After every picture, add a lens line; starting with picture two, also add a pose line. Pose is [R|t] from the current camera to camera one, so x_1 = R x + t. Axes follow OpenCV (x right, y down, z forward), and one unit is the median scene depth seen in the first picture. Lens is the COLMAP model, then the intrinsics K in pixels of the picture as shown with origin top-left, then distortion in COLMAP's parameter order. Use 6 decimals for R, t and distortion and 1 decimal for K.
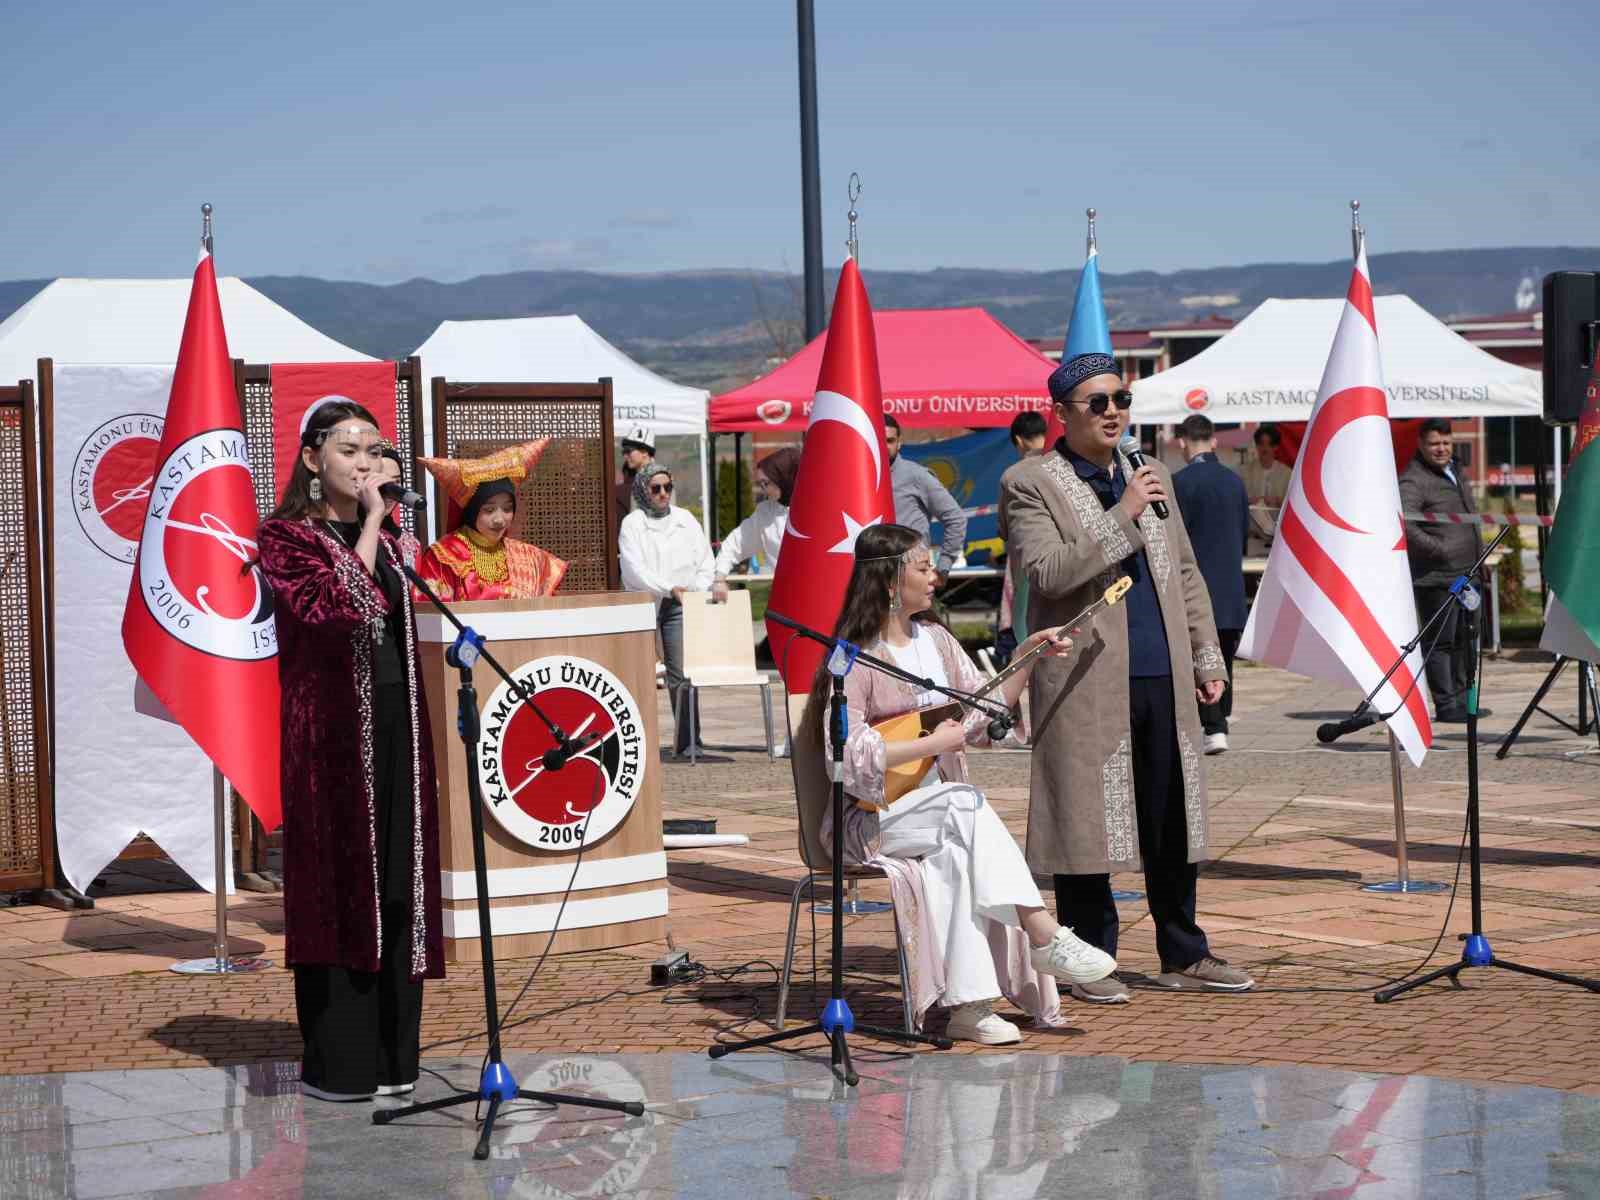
lens RADIAL K [[3682.8, 0, 801.8], [0, 3682.8, 647.1], [0, 0, 1]] dist [-0.022451, 0.028846]
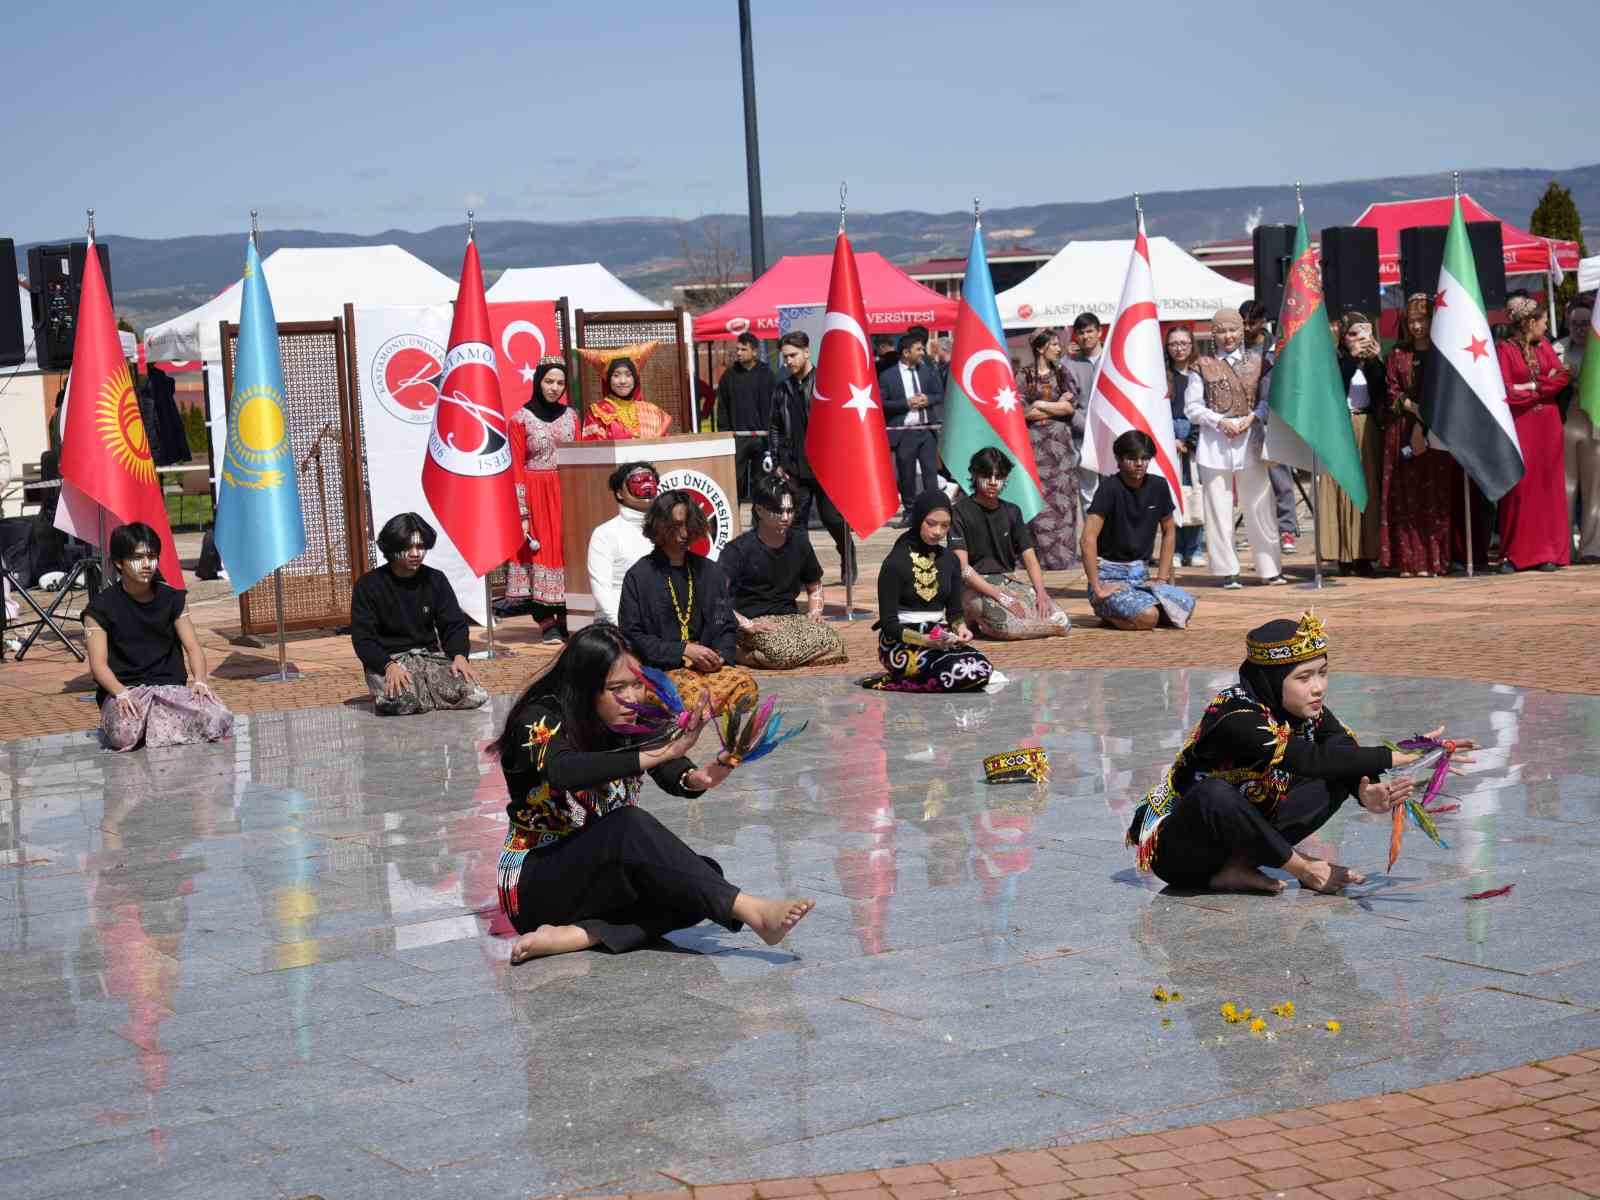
lens RADIAL K [[2861.1, 0, 800.0], [0, 2861.1, 600.0], [0, 0, 1]] dist [-0.013964, -0.000512]
pose [[0.999074, -0.026607, 0.033798, -0.050082], [0.025524, 0.999160, 0.032075, 0.018720], [-0.034623, -0.031183, 0.998914, -0.293957]]
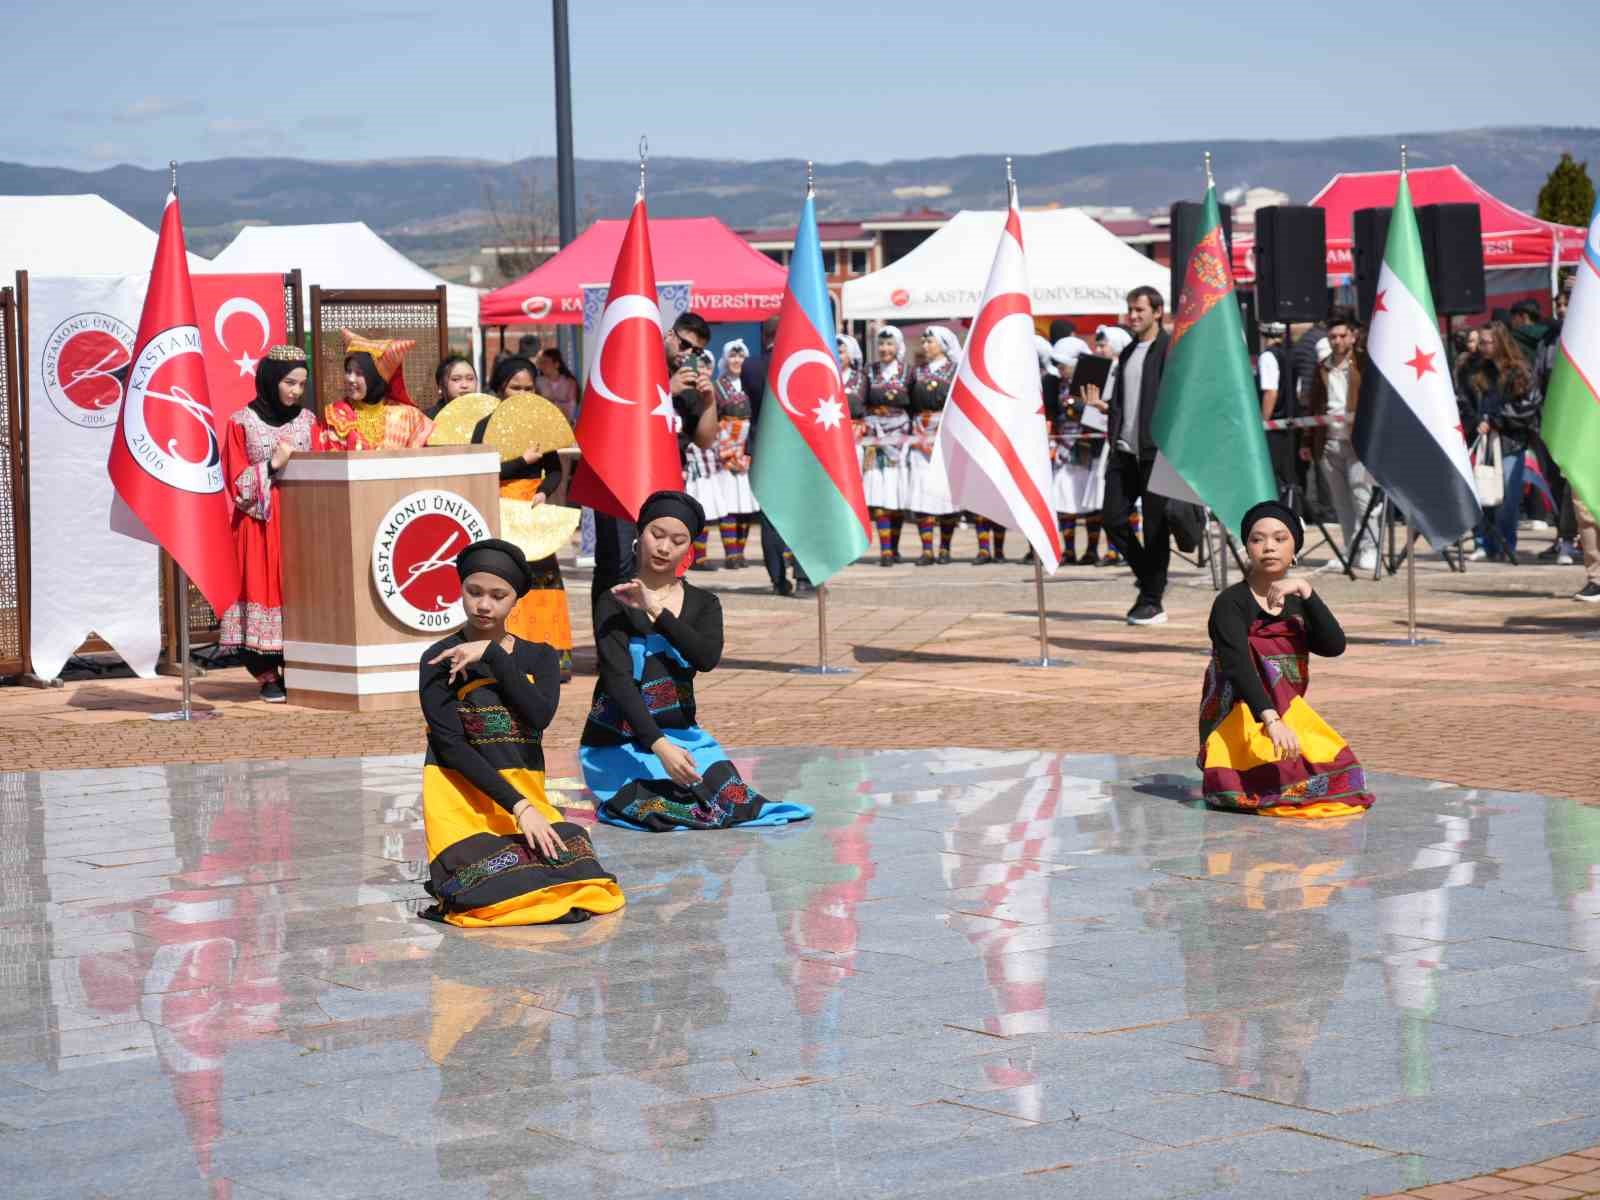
lens RADIAL K [[3682.8, 0, 801.8], [0, 3682.8, 647.1], [0, 0, 1]] dist [-0.022451, 0.028846]
pose [[0.996979, -0.004717, 0.077528, -0.030345], [0.002417, 0.999555, 0.029743, 0.017669], [-0.077634, -0.029466, 0.996546, -0.335844]]
